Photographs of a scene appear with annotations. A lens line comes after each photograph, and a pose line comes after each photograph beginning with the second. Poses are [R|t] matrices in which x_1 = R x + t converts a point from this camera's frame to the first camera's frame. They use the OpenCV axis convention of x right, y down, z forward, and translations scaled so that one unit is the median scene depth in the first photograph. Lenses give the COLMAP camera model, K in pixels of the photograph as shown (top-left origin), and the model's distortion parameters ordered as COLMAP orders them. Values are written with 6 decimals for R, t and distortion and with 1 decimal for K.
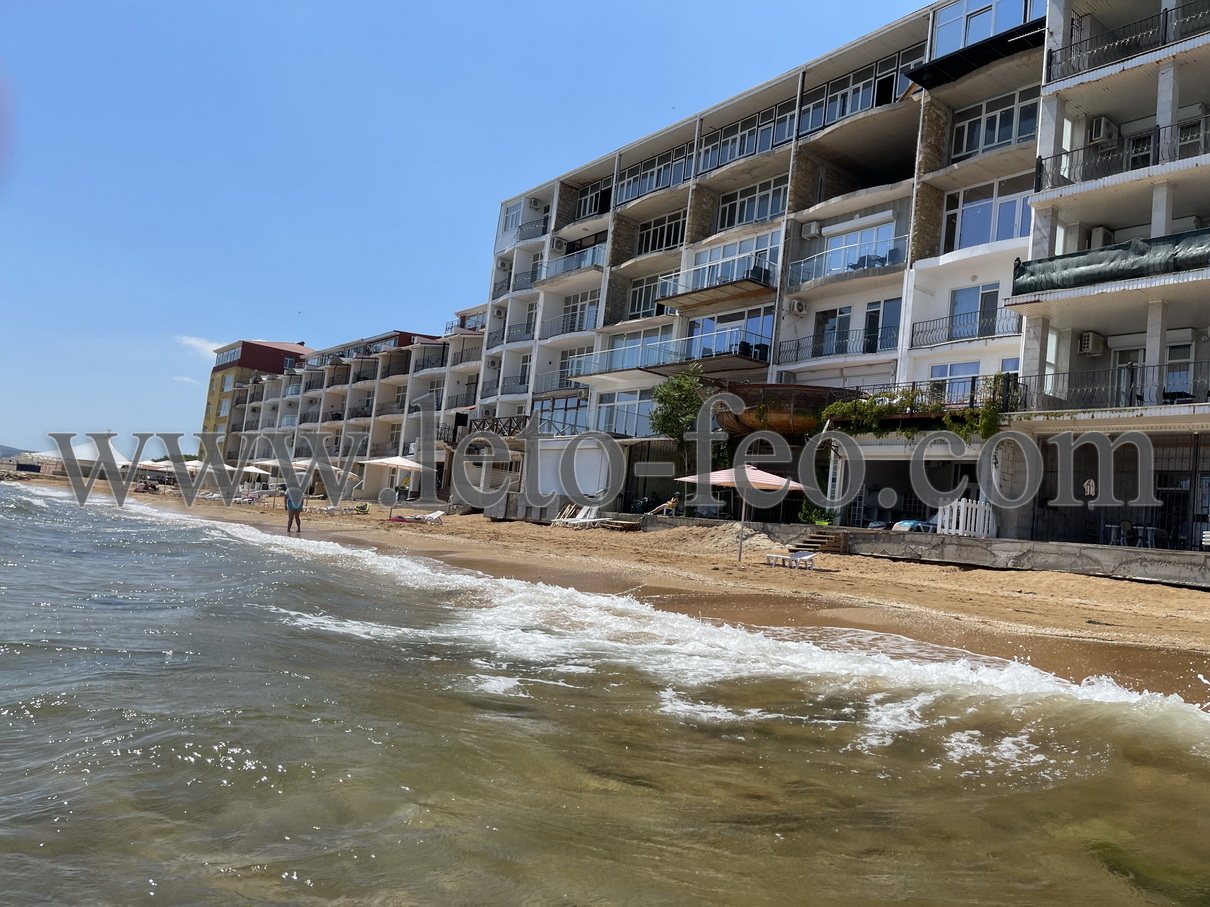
lens RADIAL K [[897.8, 0, 605.0], [0, 897.8, 453.5], [0, 0, 1]] dist [0.078156, -0.102067]
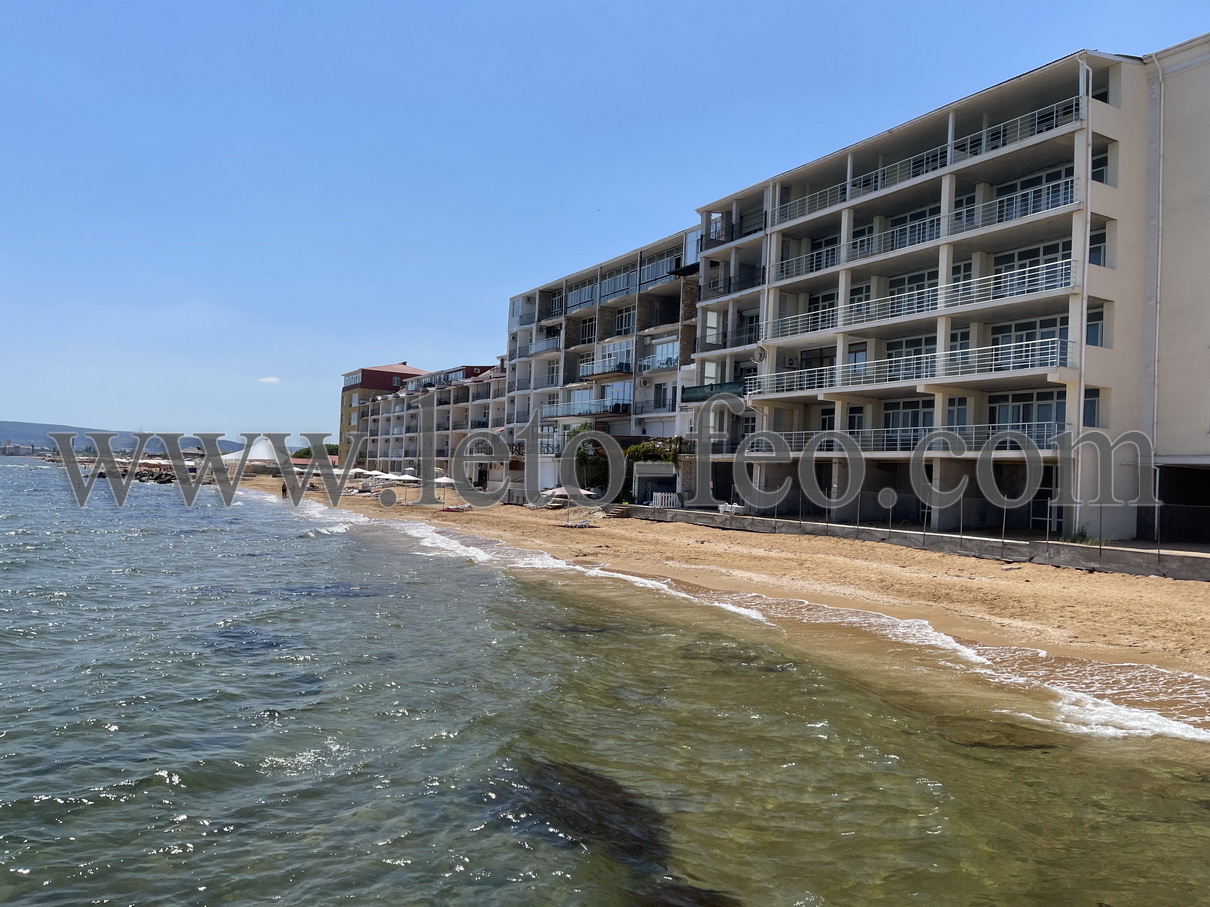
lens RADIAL K [[897.8, 0, 605.0], [0, 897.8, 453.5], [0, 0, 1]] dist [0.078156, -0.102067]
pose [[0.988862, -0.071074, -0.130768, 0.330593], [0.078480, 0.995539, 0.052373, -0.107944], [0.126462, -0.062052, 0.990029, -0.773207]]
